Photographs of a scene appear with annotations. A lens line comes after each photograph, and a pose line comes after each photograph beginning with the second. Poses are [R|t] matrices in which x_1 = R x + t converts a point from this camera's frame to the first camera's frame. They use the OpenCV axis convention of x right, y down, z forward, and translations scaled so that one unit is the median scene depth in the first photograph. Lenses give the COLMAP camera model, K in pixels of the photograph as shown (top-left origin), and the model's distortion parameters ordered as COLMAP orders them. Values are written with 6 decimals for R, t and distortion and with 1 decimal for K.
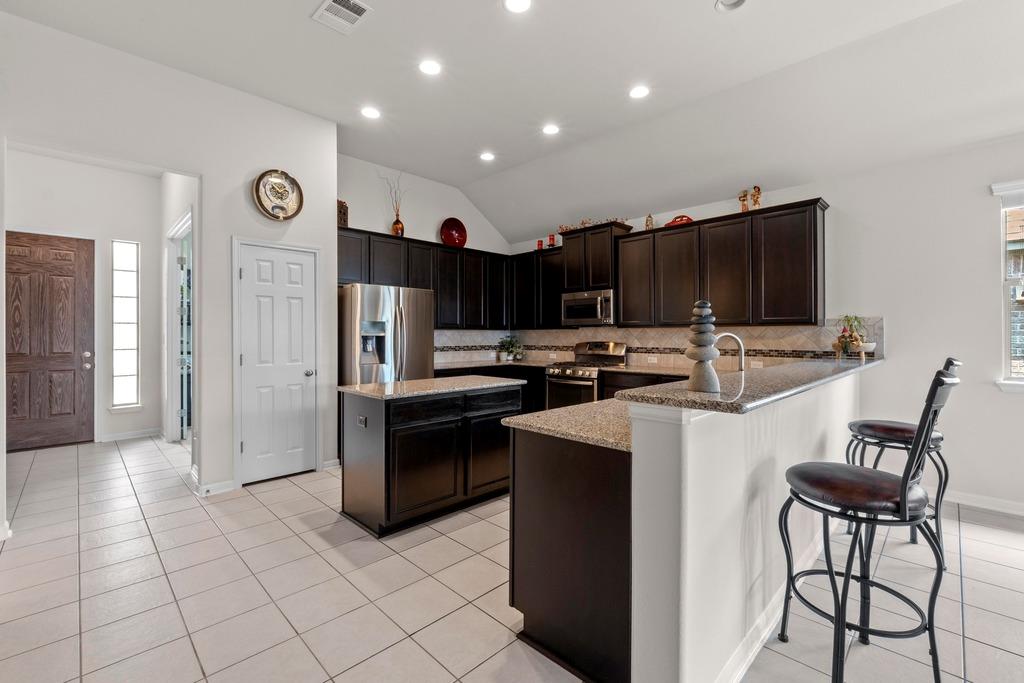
lens RADIAL K [[444.0, 0, 513.0], [0, 444.0, 333.8], [0, 0, 1]] dist [-0.002472, -0.000772]
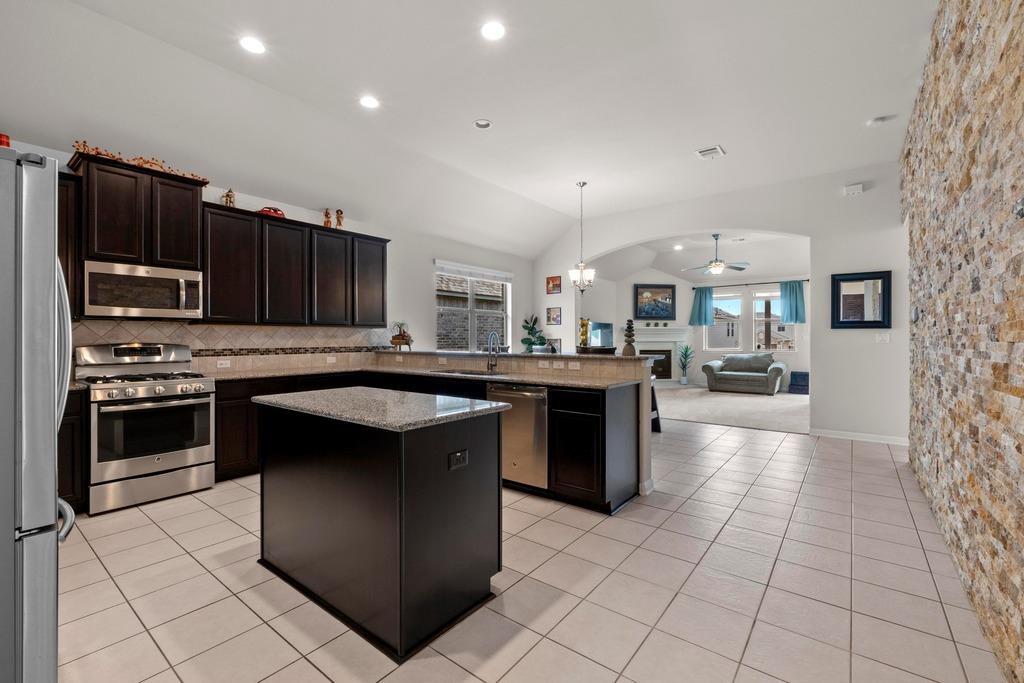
lens RADIAL K [[439.2, 0, 510.7], [0, 439.2, 337.2], [0, 0, 1]] dist [-0.003541, -0.000267]
pose [[-0.126260, 0.003650, 0.991990, -0.581414], [-0.002032, 0.999990, -0.003938, 0.011210], [-0.991995, -0.002513, -0.126252, 0.589255]]
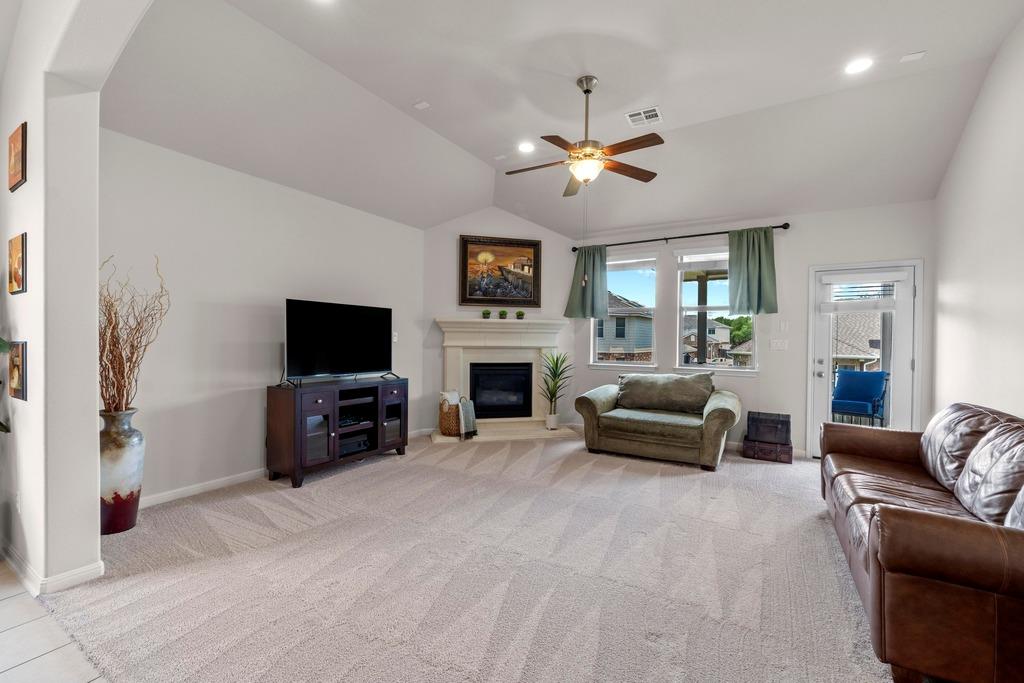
lens RADIAL K [[435.7, 0, 507.1], [0, 435.7, 343.6], [0, 0, 1]] dist [-0.001944, -0.000285]
pose [[-0.239706, -0.012294, 0.970768, 0.413358], [-0.011913, 0.999882, 0.009721, 0.001844], [-0.970772, -0.009235, -0.239824, -0.164717]]
